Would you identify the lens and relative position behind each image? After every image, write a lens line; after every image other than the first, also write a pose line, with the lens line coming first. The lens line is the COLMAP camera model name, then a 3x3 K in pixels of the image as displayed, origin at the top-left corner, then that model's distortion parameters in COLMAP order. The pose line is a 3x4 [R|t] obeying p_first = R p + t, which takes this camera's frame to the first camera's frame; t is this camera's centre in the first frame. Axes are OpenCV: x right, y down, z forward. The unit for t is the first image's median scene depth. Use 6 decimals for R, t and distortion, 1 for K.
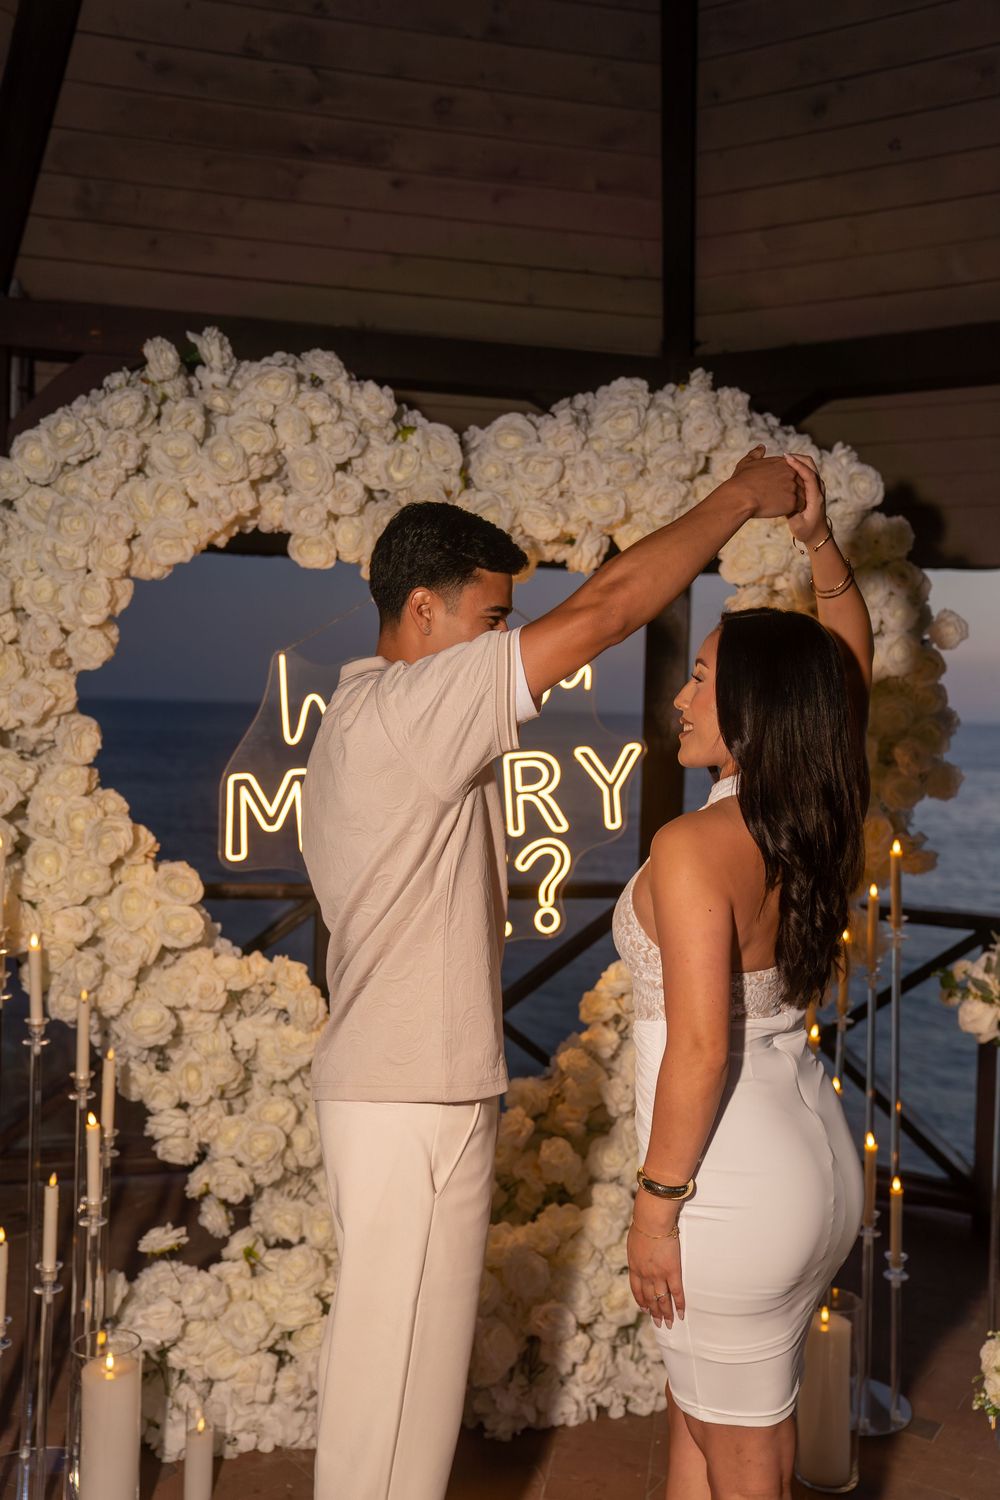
lens RADIAL K [[1487.1, 0, 486.4], [0, 1487.1, 747.6], [0, 0, 1]] dist [0.031153, 0.000000]
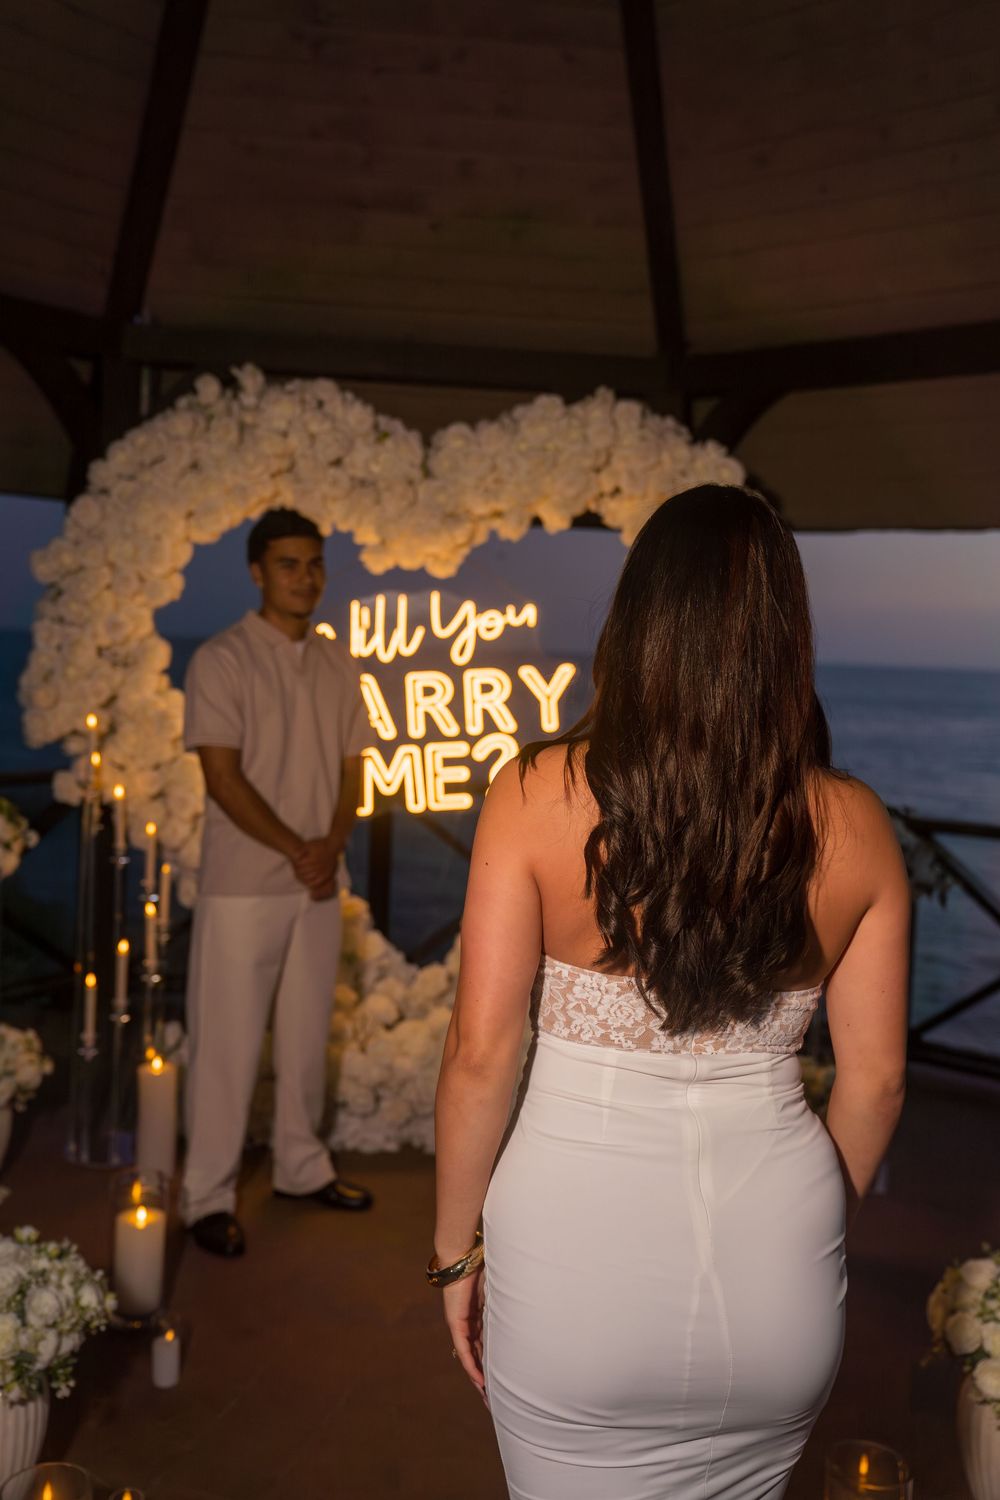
lens RADIAL K [[1487.1, 0, 485.0], [0, 1487.1, 743.4], [0, 0, 1]] dist [0.031153, 0.000000]
pose [[0.989915, 0.021639, -0.140001, 0.242819], [-0.017052, 0.999281, 0.033877, 0.025328], [0.140633, -0.031148, 0.989572, -0.376085]]
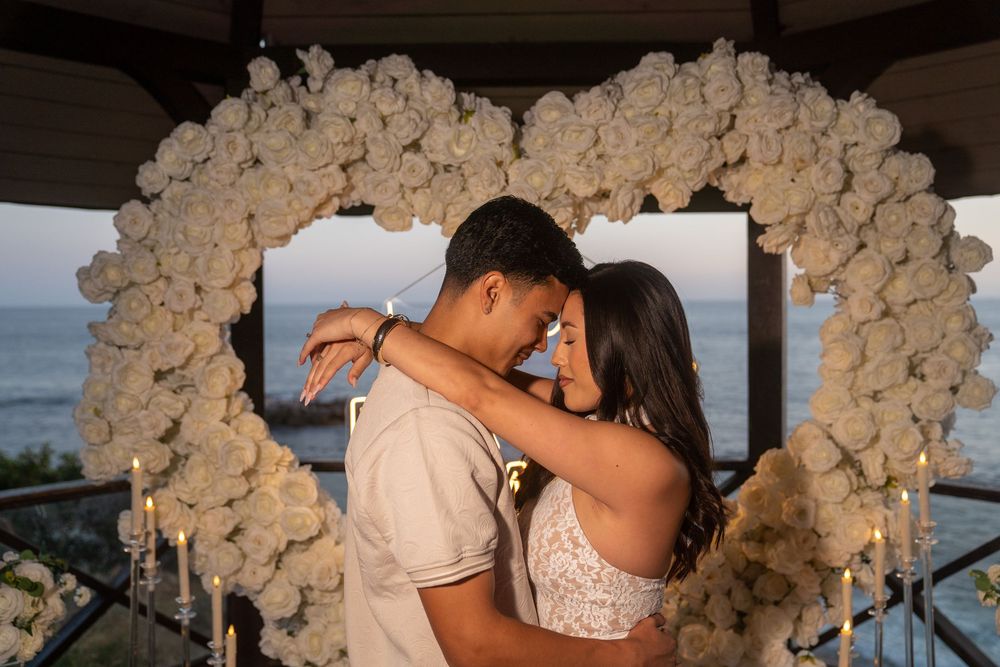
lens RADIAL K [[964.4, 0, 492.0], [0, 964.4, 327.1], [0, 0, 1]] dist [0.023321, 0.000000]
pose [[0.967952, -0.030401, -0.249290, 0.157129], [0.029022, 0.999536, -0.009207, -0.032415], [0.249454, 0.001677, 0.968385, 0.247657]]
